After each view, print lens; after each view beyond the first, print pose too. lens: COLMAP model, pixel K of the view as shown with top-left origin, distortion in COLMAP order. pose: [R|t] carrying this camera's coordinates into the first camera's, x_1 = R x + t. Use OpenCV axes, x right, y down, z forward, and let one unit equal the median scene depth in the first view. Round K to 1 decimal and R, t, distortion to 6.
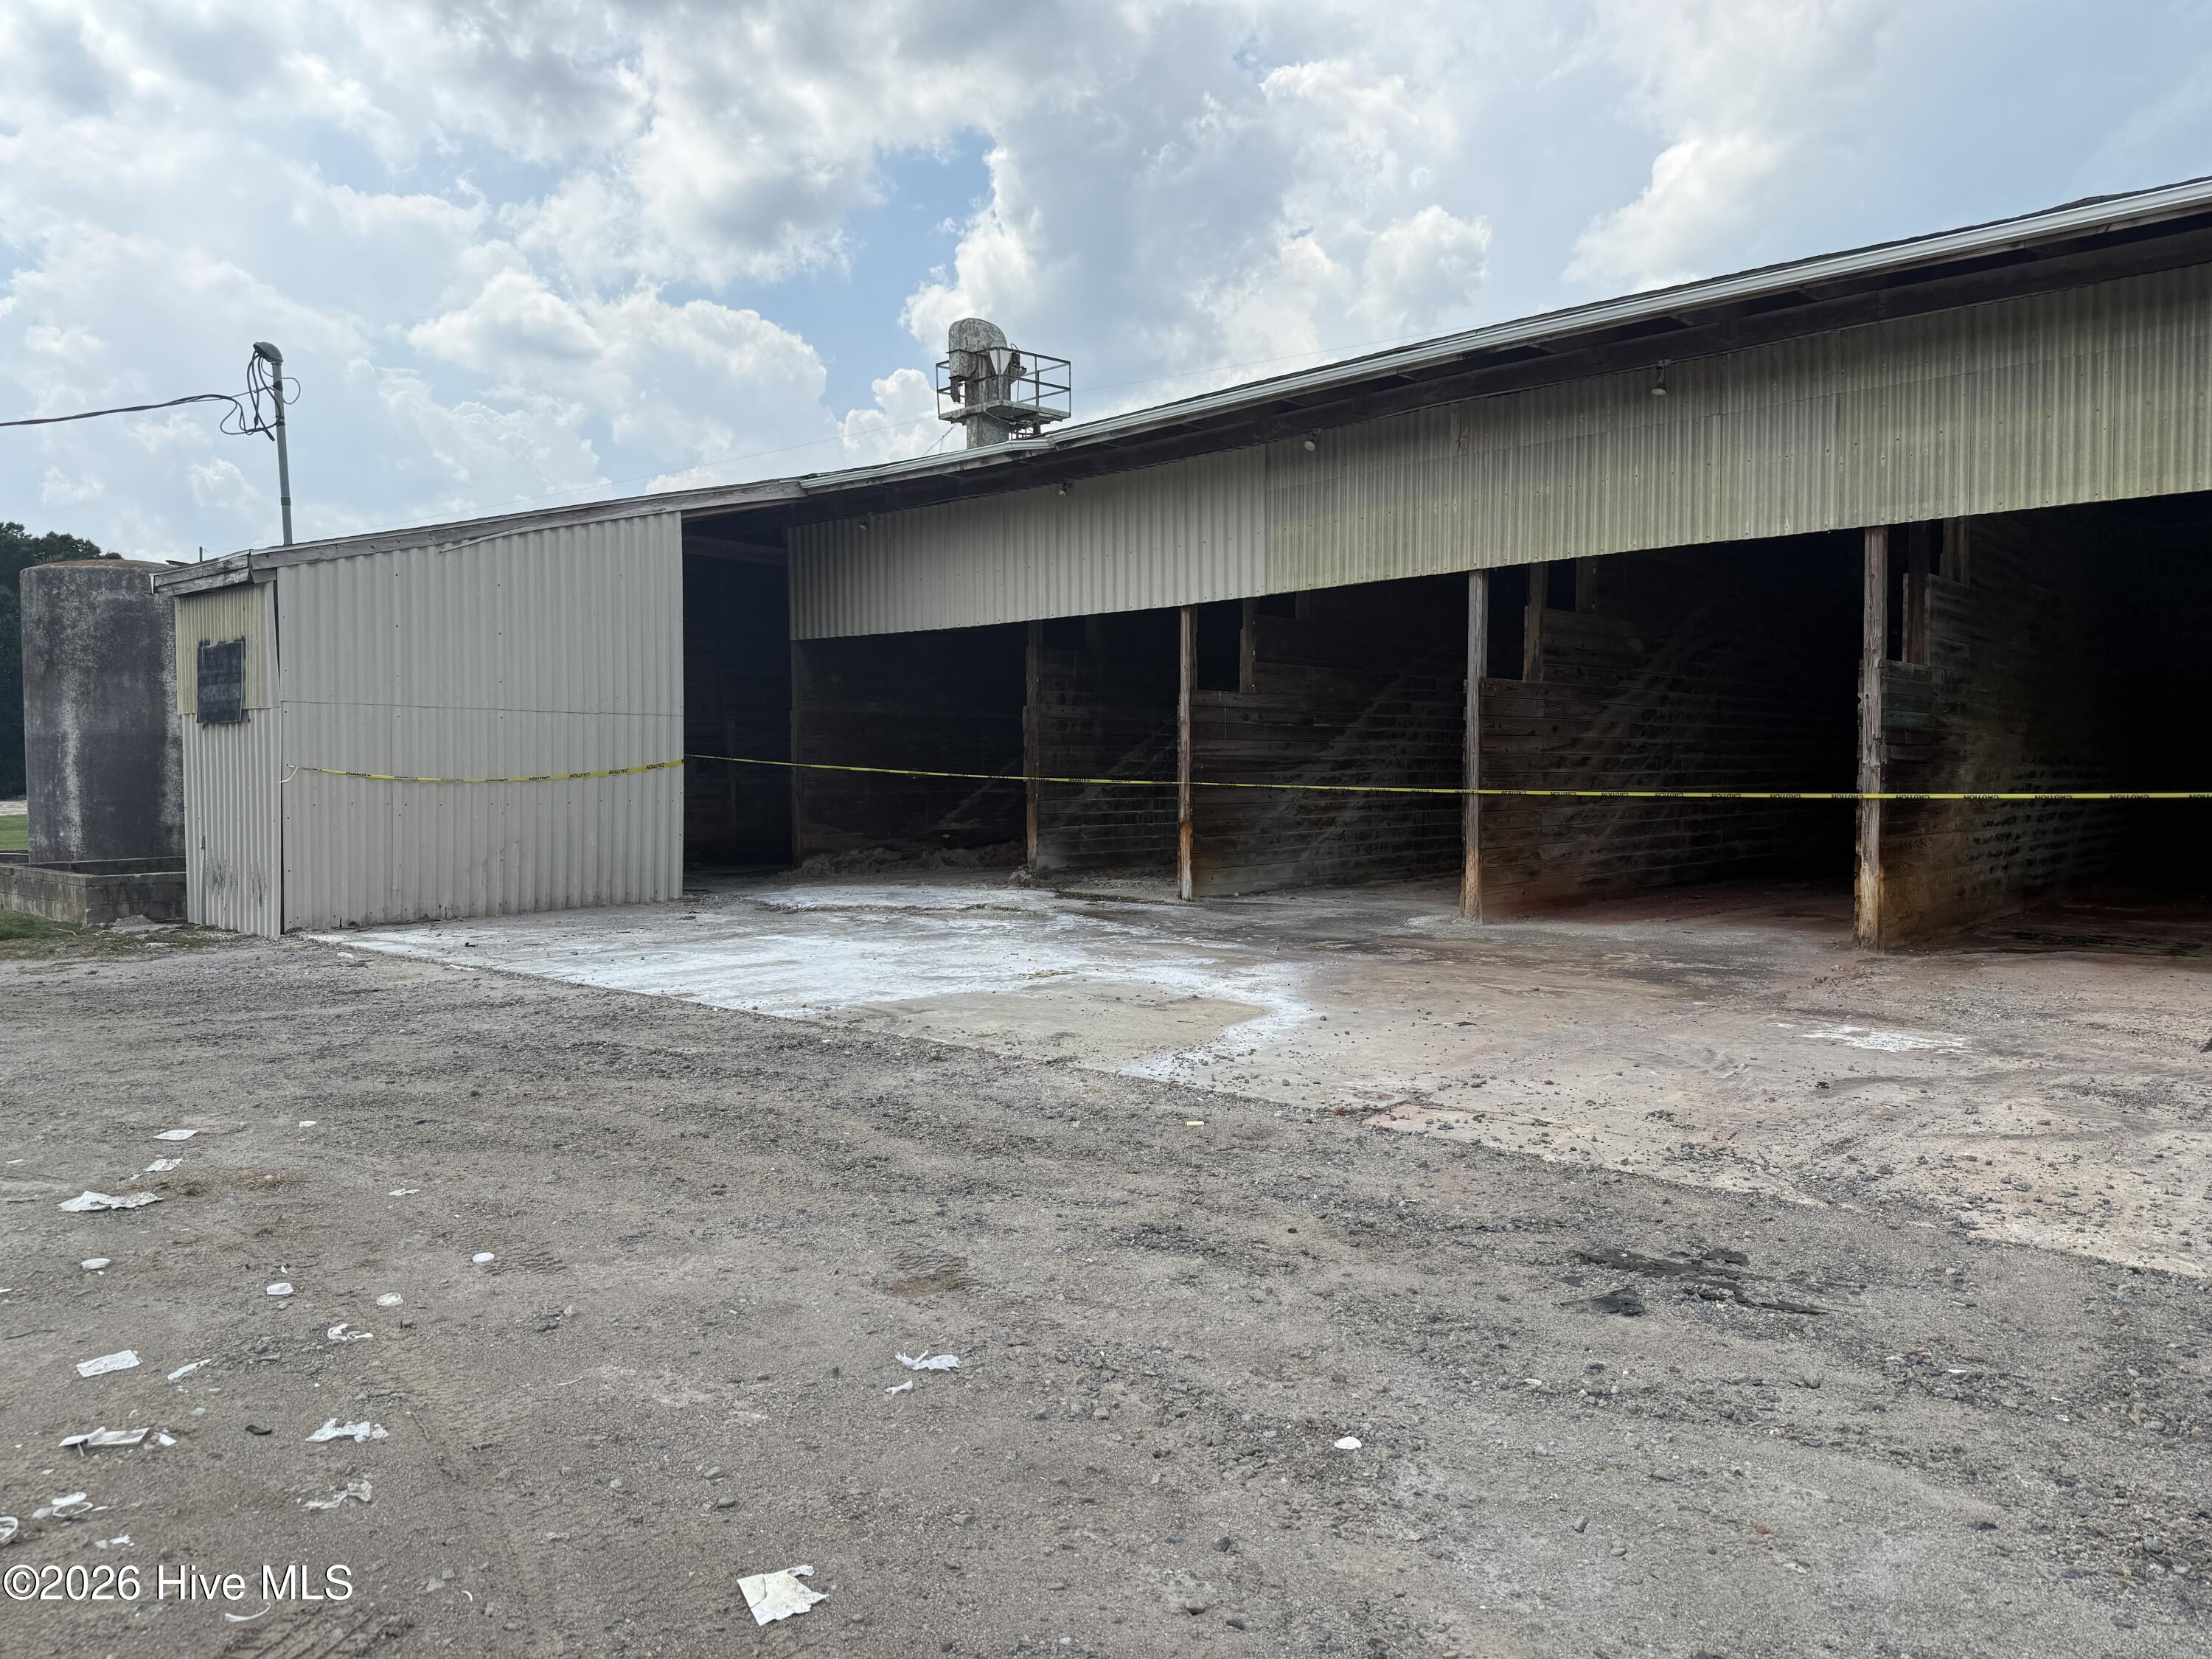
lens RADIAL K [[1567.4, 0, 1095.8], [0, 1567.4, 850.5], [0, 0, 1]] dist [0.065985, -0.076856]
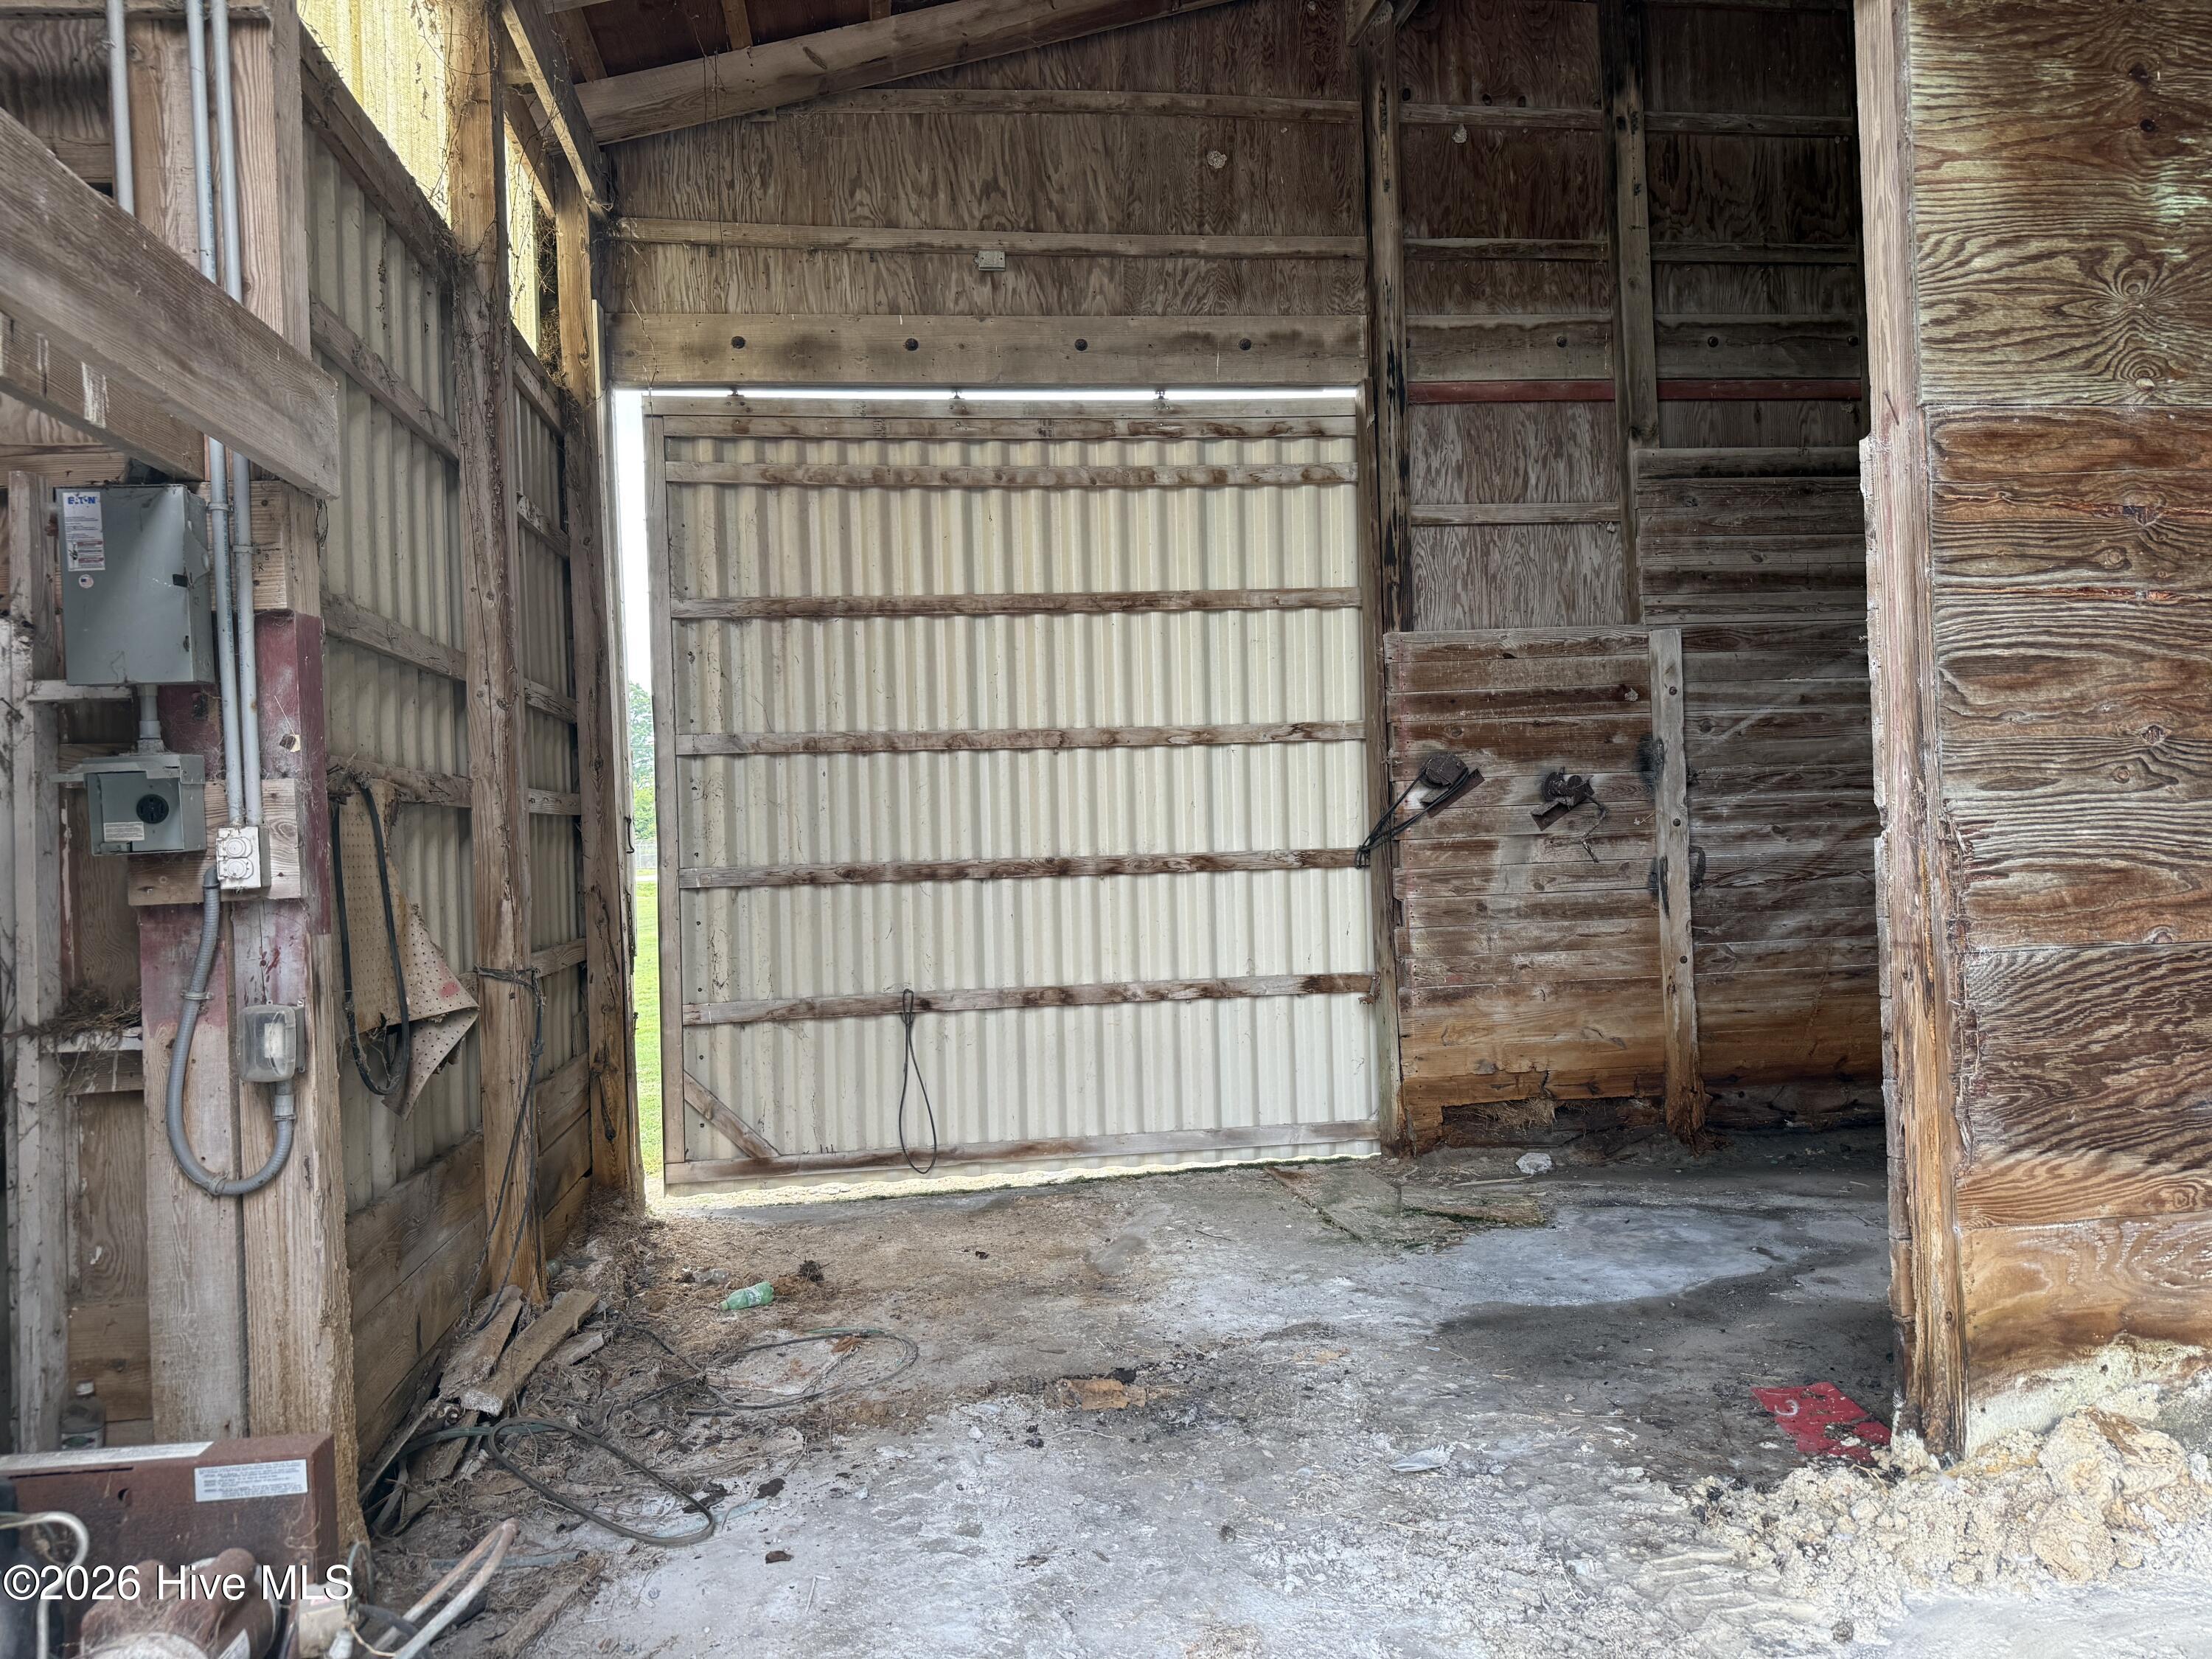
lens RADIAL K [[1560.1, 0, 1113.4], [0, 1560.1, 824.4], [0, 0, 1]] dist [0.158911, -0.187864]
pose [[0.776489, -0.023546, -0.629691, -0.151168], [-0.001510, 0.999229, -0.039225, -0.043200], [0.630129, 0.031409, 0.775855, 0.823873]]
